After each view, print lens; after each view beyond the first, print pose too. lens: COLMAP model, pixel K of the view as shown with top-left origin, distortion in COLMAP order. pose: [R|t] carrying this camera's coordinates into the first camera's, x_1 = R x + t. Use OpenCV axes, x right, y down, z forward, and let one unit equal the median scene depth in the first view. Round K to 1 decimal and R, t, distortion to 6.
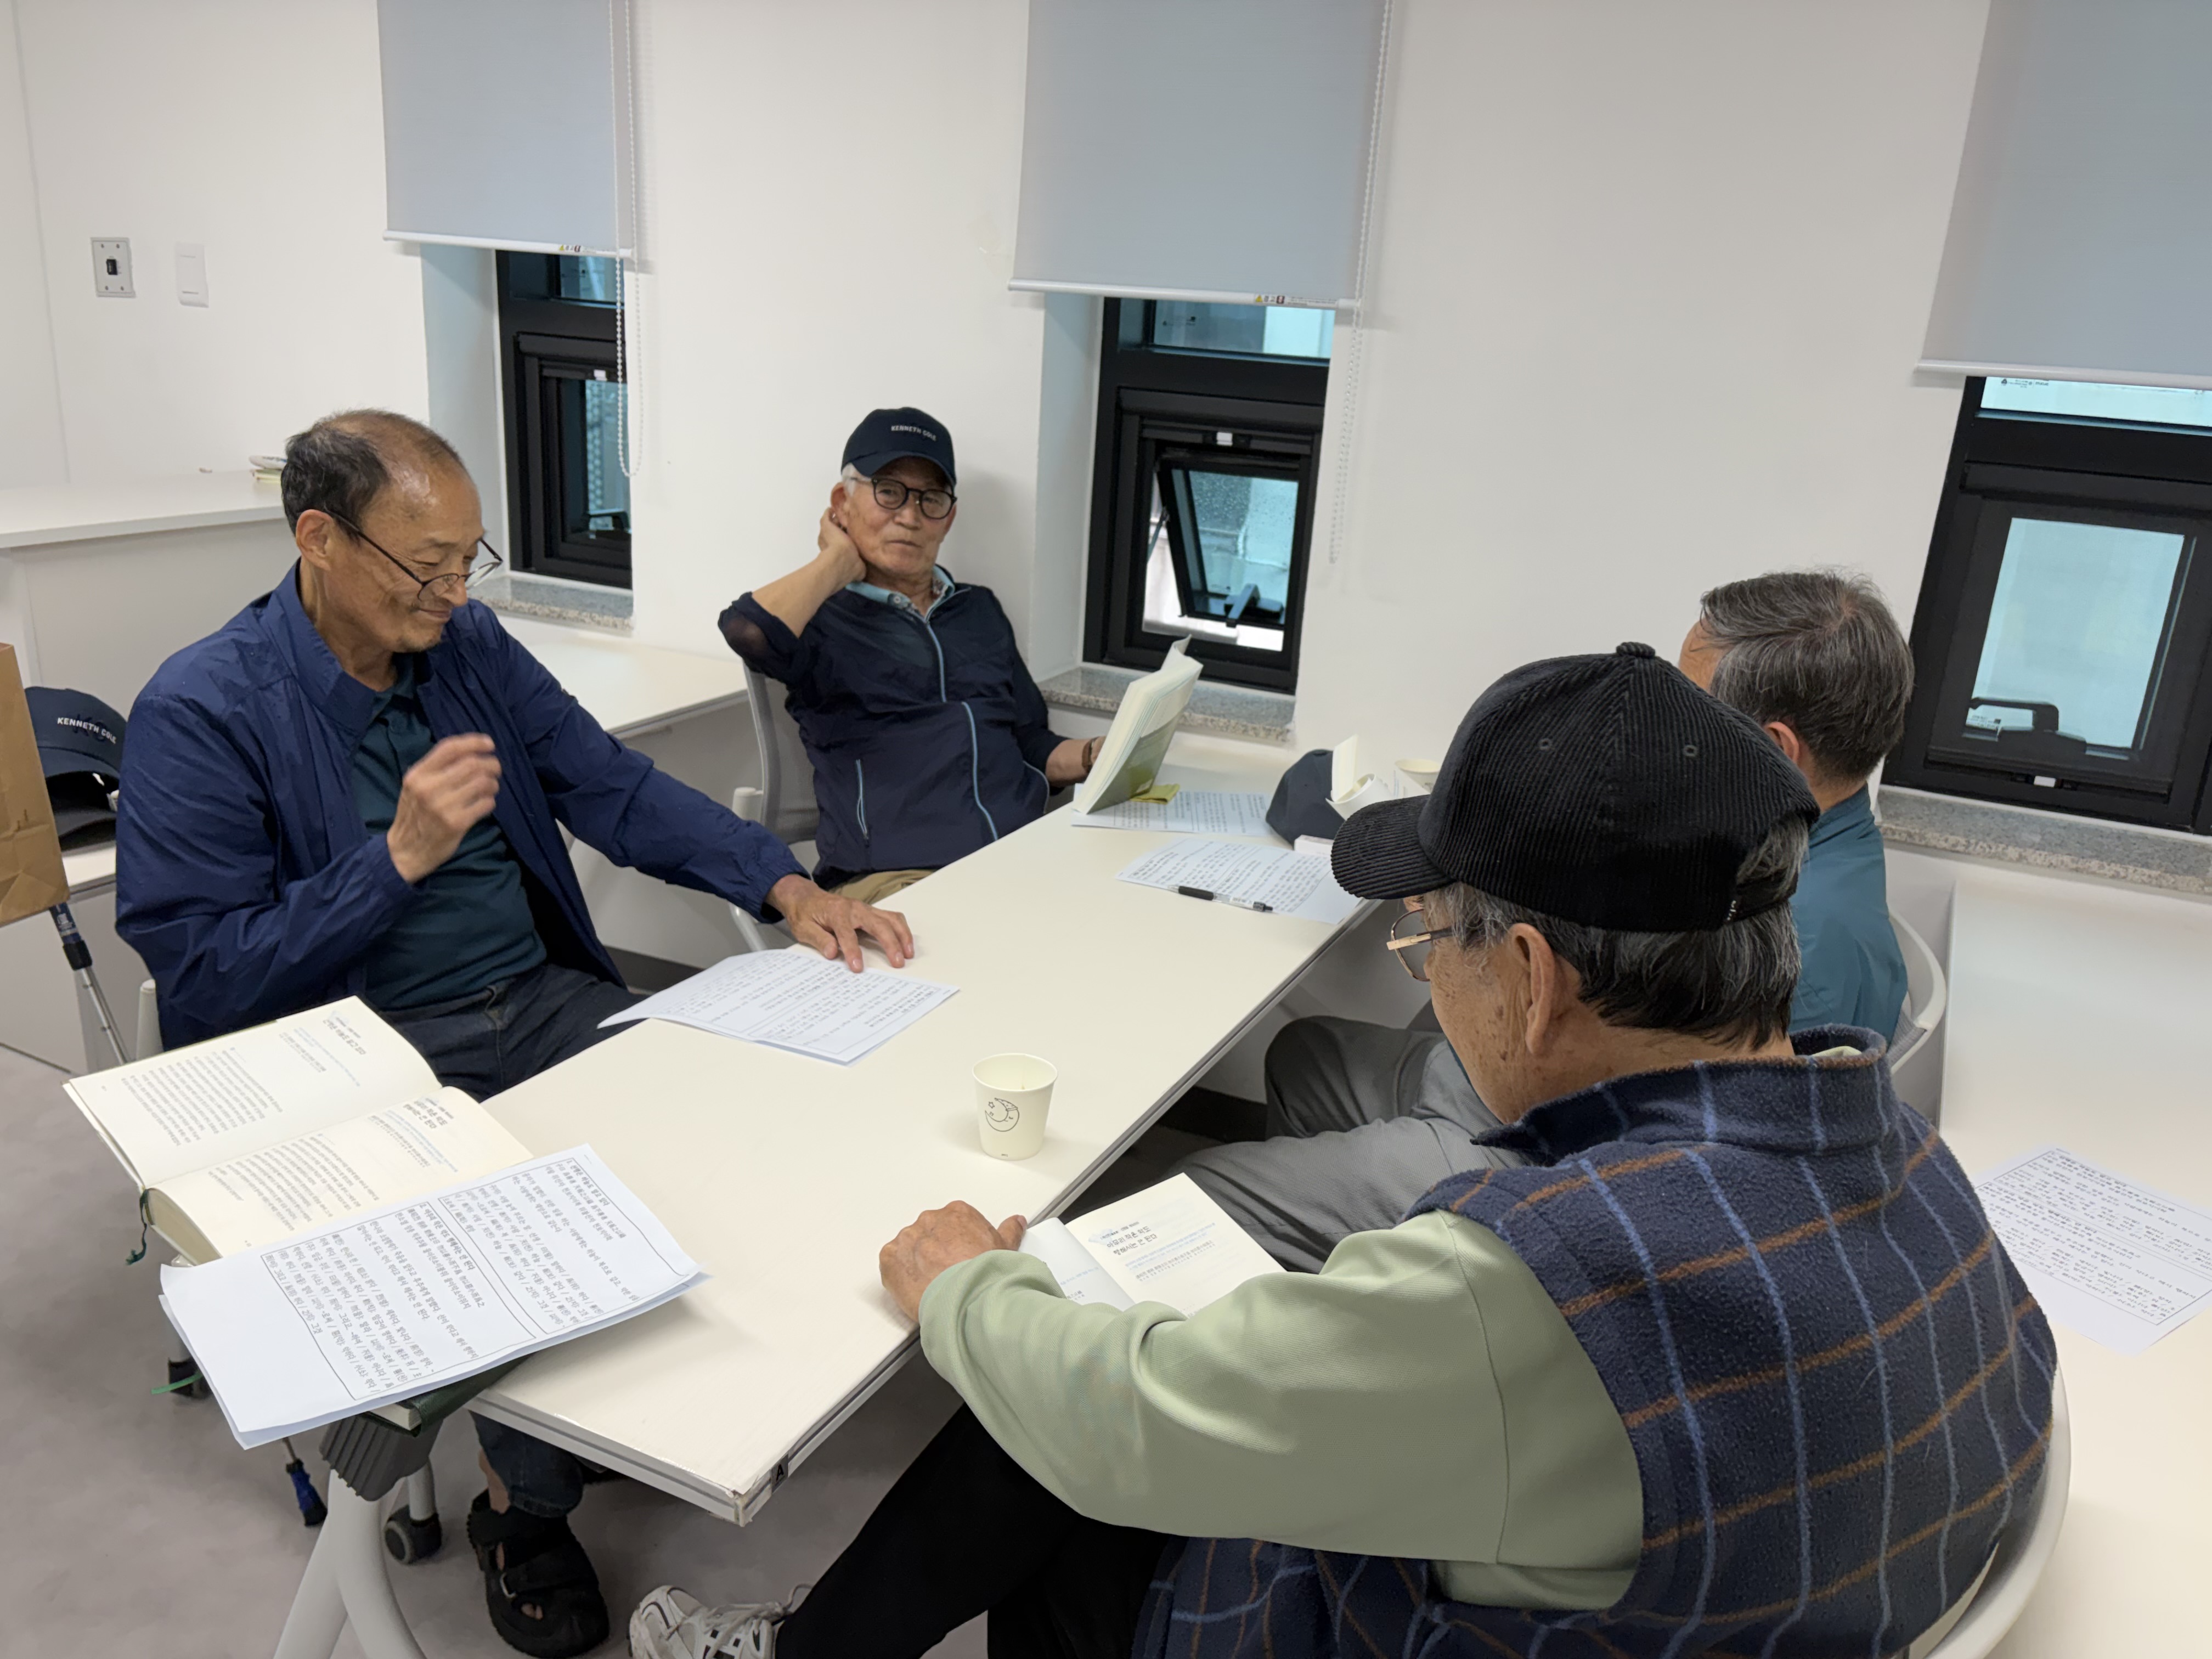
lens RADIAL K [[1742.6, 0, 1106.0], [0, 1742.6, 829.5], [0, 0, 1]] dist [0.020784, 0.002129]
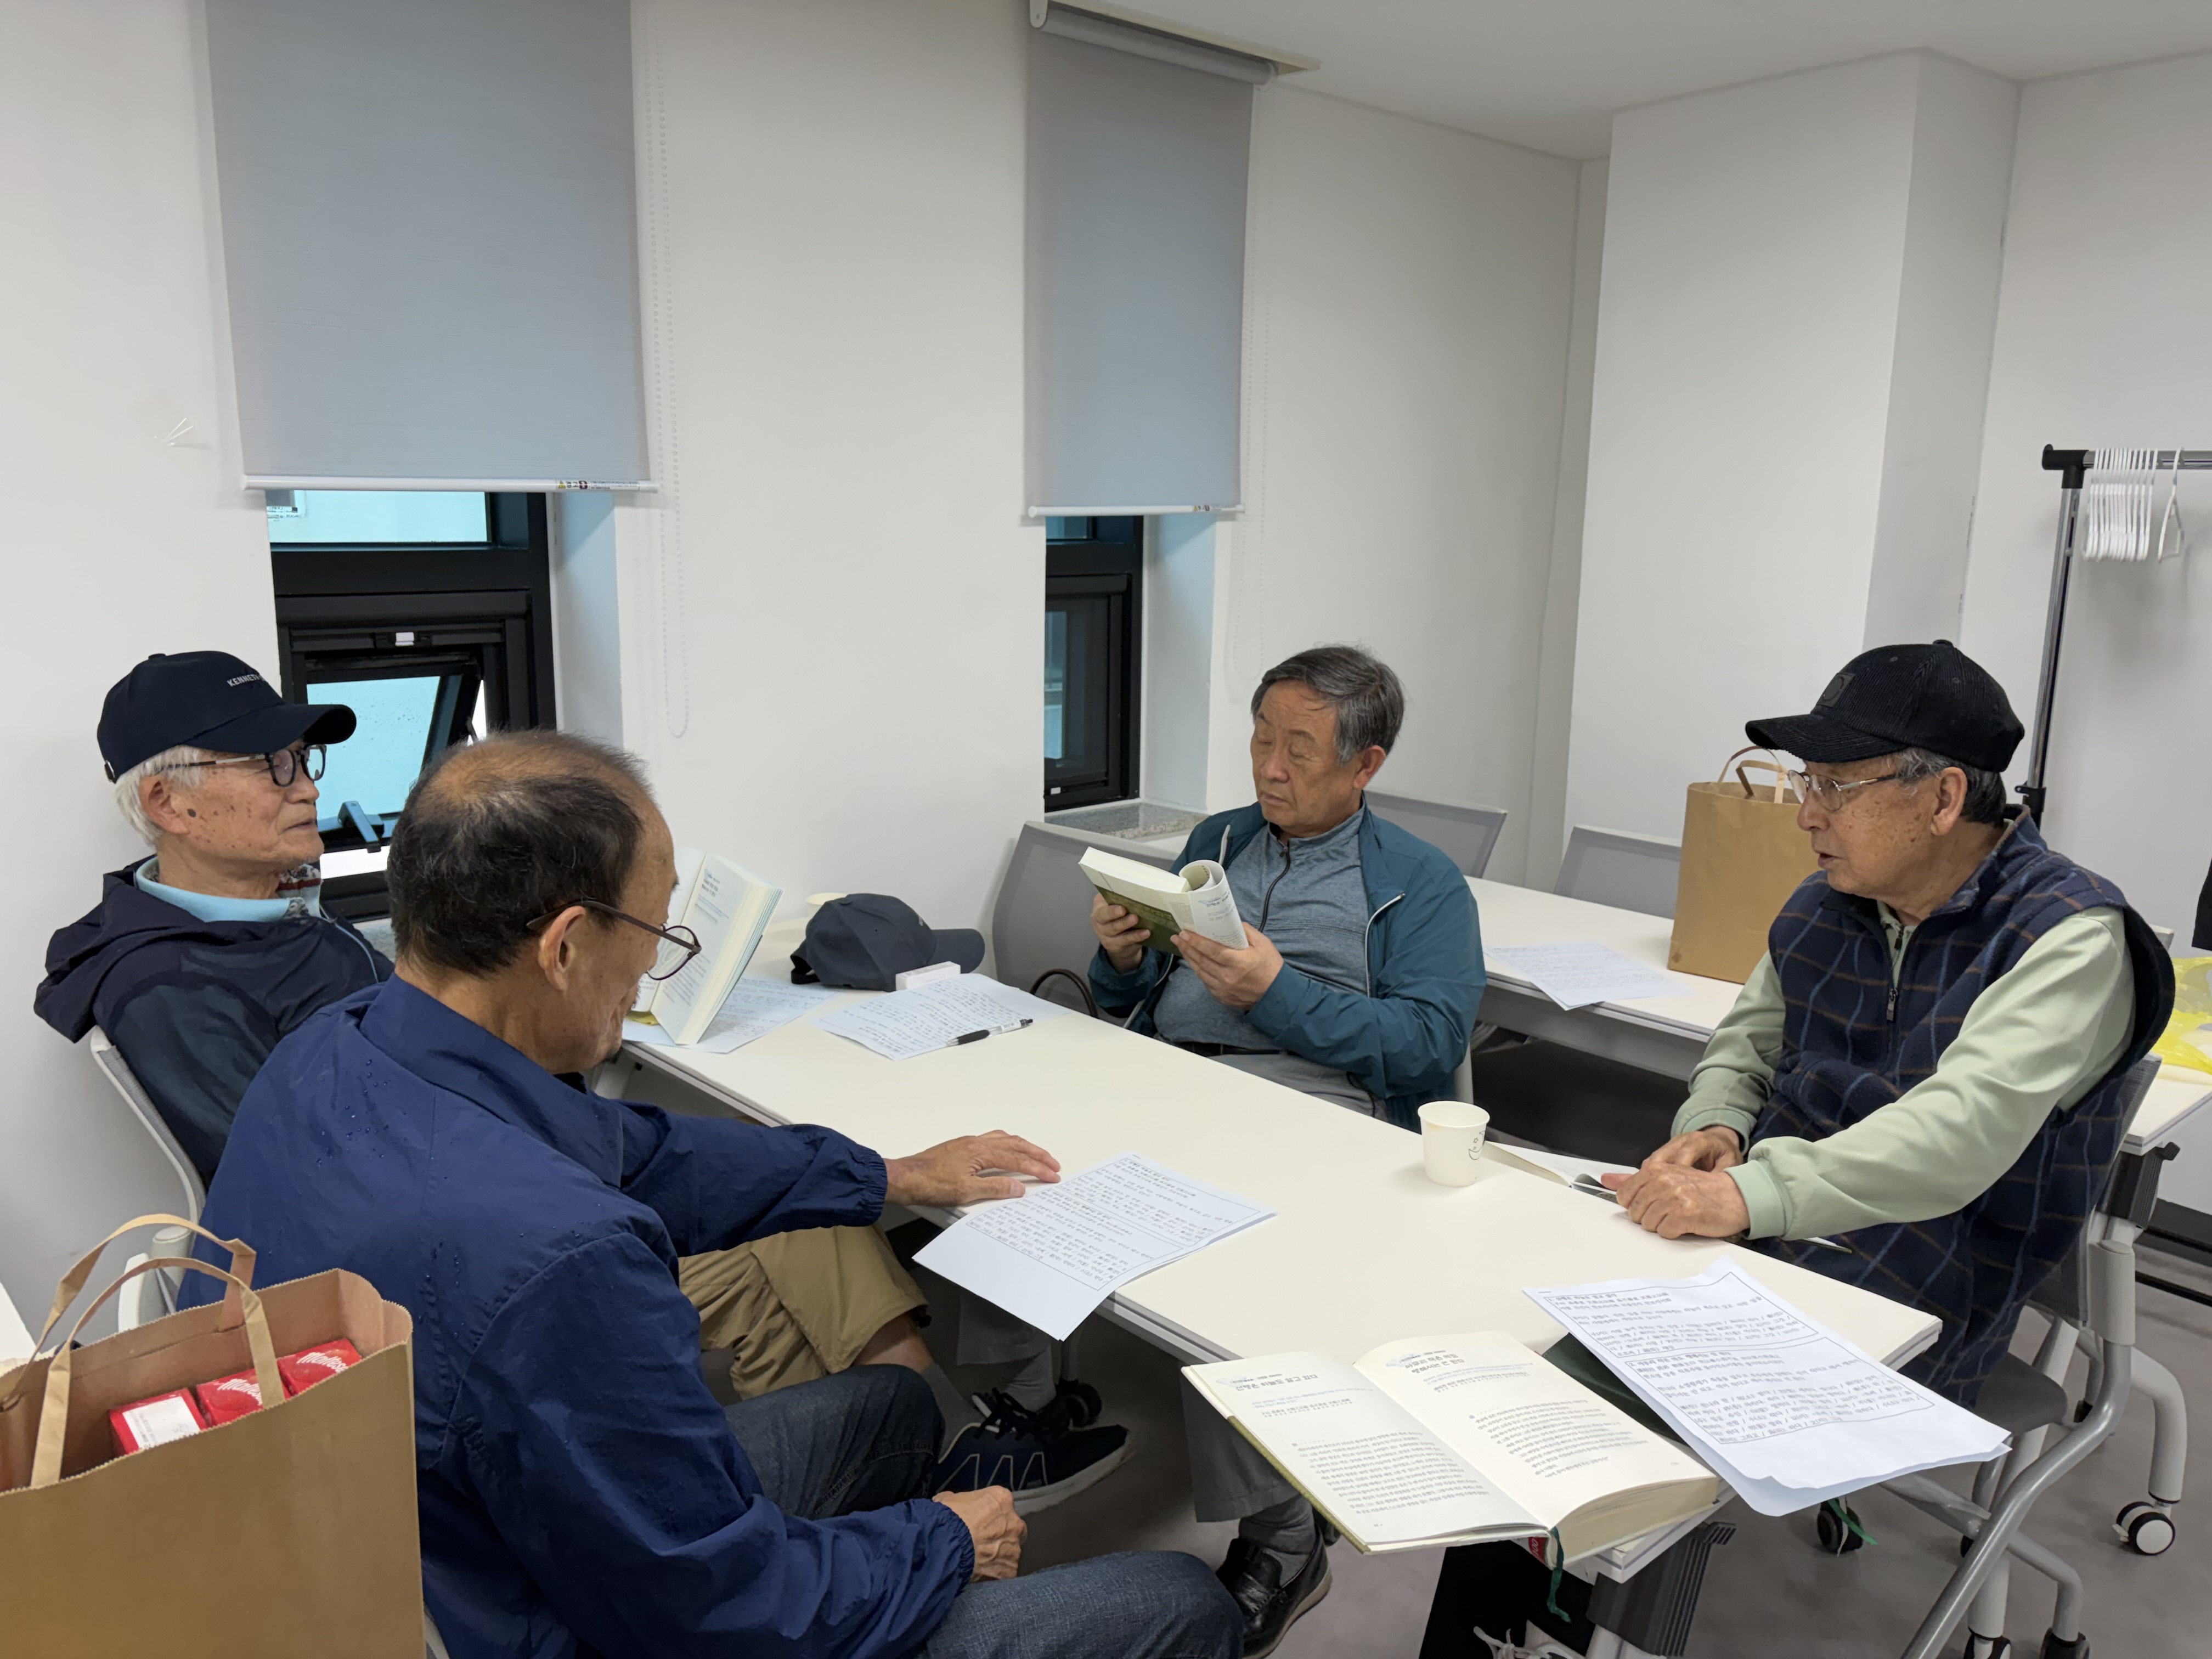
lens RADIAL K [[1730.7, 0, 1106.0], [0, 1730.7, 829.5], [0, 0, 1]] dist [0.088129, -0.156165]
pose [[0.341772, -0.239683, 0.908704, -0.700397], [0.281715, 0.948593, 0.144249, -0.175630], [-0.896565, 0.206695, 0.391725, 0.388360]]
